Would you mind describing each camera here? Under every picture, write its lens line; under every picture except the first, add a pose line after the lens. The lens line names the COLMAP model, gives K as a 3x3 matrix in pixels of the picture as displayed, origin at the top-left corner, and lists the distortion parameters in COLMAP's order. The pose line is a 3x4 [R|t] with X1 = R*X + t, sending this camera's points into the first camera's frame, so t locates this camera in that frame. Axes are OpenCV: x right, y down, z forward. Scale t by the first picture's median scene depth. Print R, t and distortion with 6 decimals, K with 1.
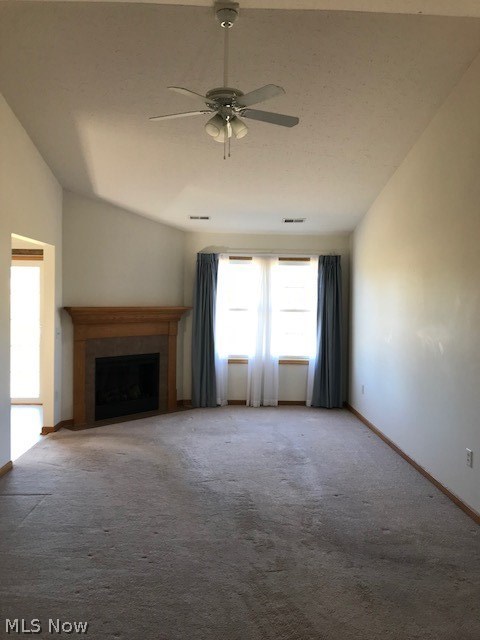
lens RADIAL K [[525.8, 0, 245.5], [0, 525.8, 306.4], [0, 0, 1]] dist [0.052398, -0.071128]
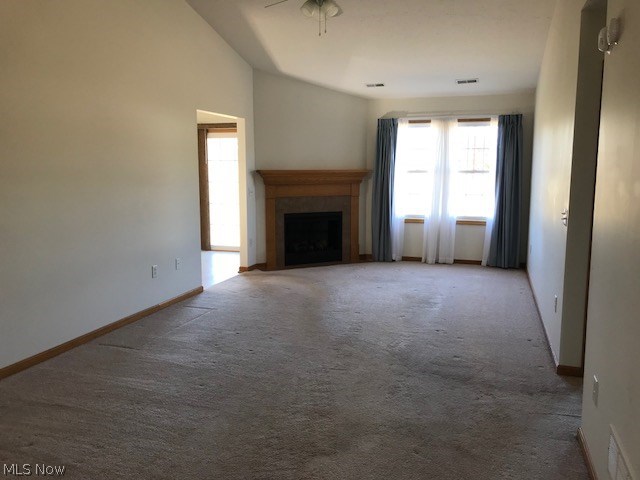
lens RADIAL K [[525.8, 0, 324.0], [0, 525.8, 236.6], [0, 0, 1]] dist [0.052398, -0.071128]
pose [[0.936706, 0.029717, -0.348853, 0.202972], [0.009342, 0.993915, 0.109752, 0.019258], [0.349992, -0.106065, 0.930729, -0.068864]]
